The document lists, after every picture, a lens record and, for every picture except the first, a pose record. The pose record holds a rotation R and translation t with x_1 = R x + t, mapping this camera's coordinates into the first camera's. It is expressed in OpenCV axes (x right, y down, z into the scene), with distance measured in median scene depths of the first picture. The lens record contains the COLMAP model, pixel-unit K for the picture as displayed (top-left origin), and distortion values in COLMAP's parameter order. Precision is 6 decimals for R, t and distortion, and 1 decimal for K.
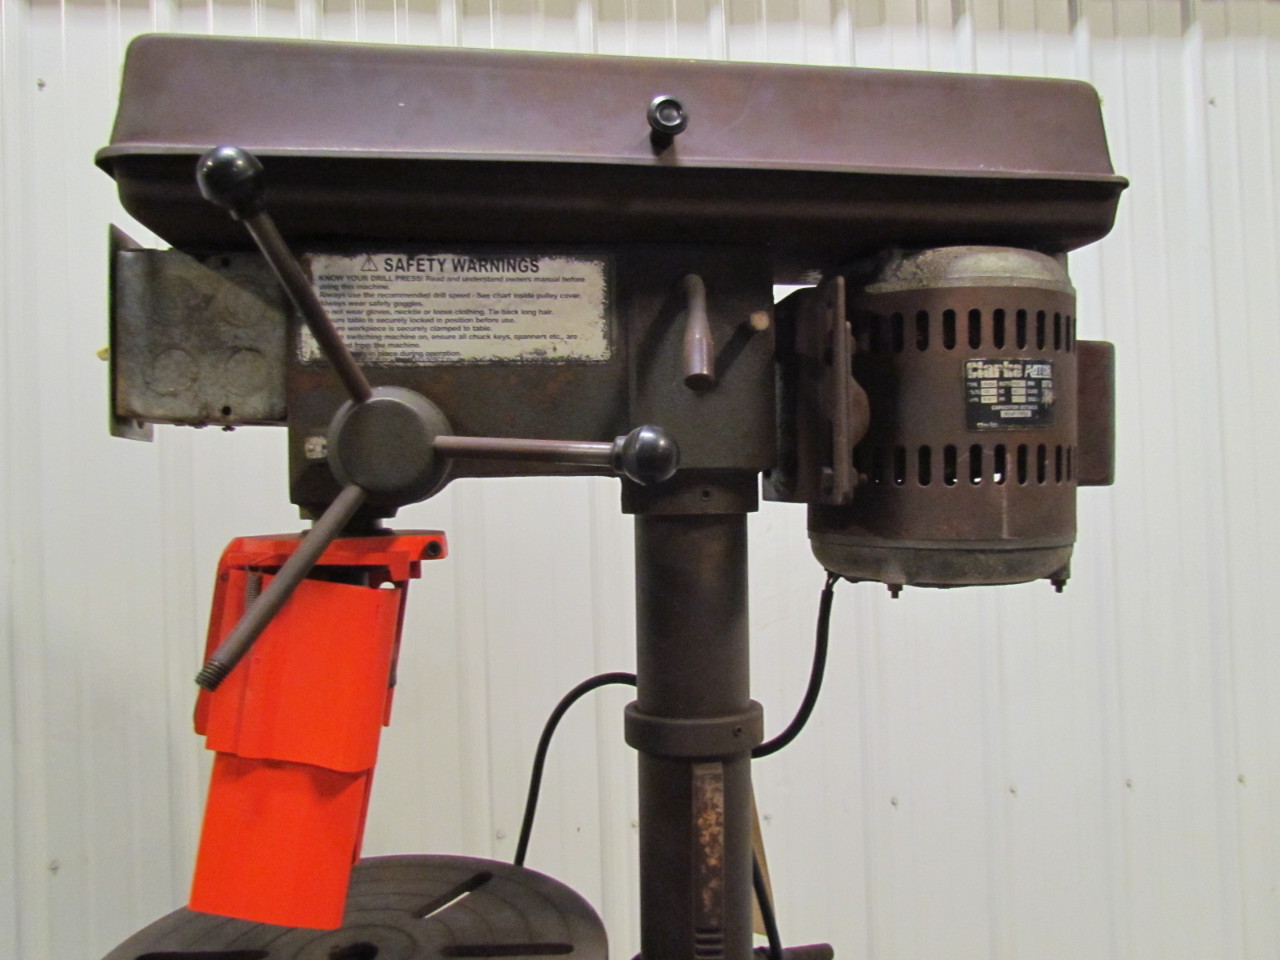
lens RADIAL K [[978.7, 0, 640.0], [0, 978.7, 480.0], [0, 0, 1]] dist [-0.001192, 0.007875]
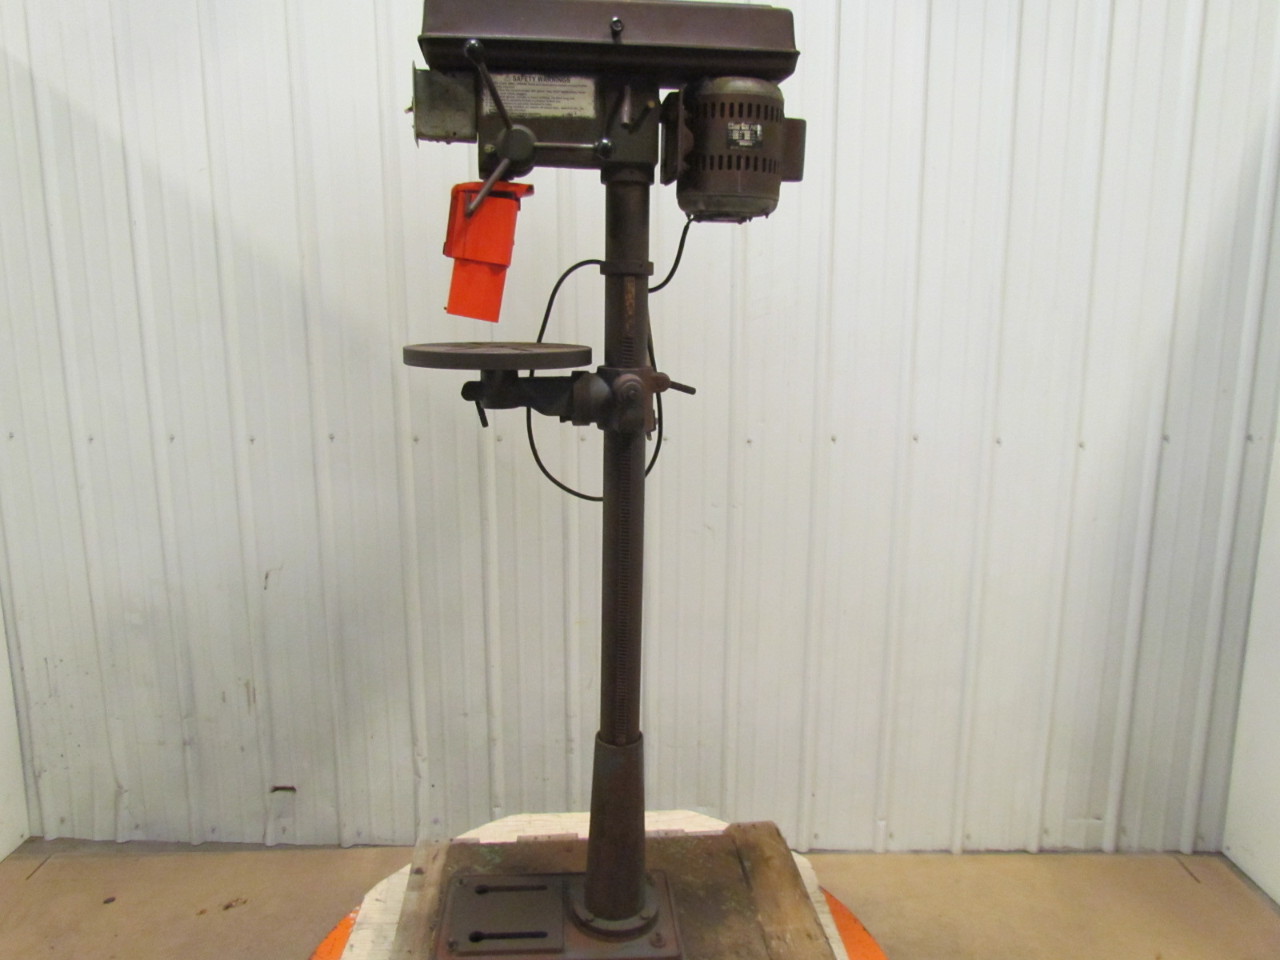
lens RADIAL K [[978.7, 0, 640.0], [0, 978.7, 480.0], [0, 0, 1]] dist [-0.001192, 0.007875]
pose [[0.999363, 0.033845, -0.011333, 0.153648], [-0.031048, 0.980971, 0.191657, 0.332116], [0.017604, -0.191183, 0.981397, -1.820875]]
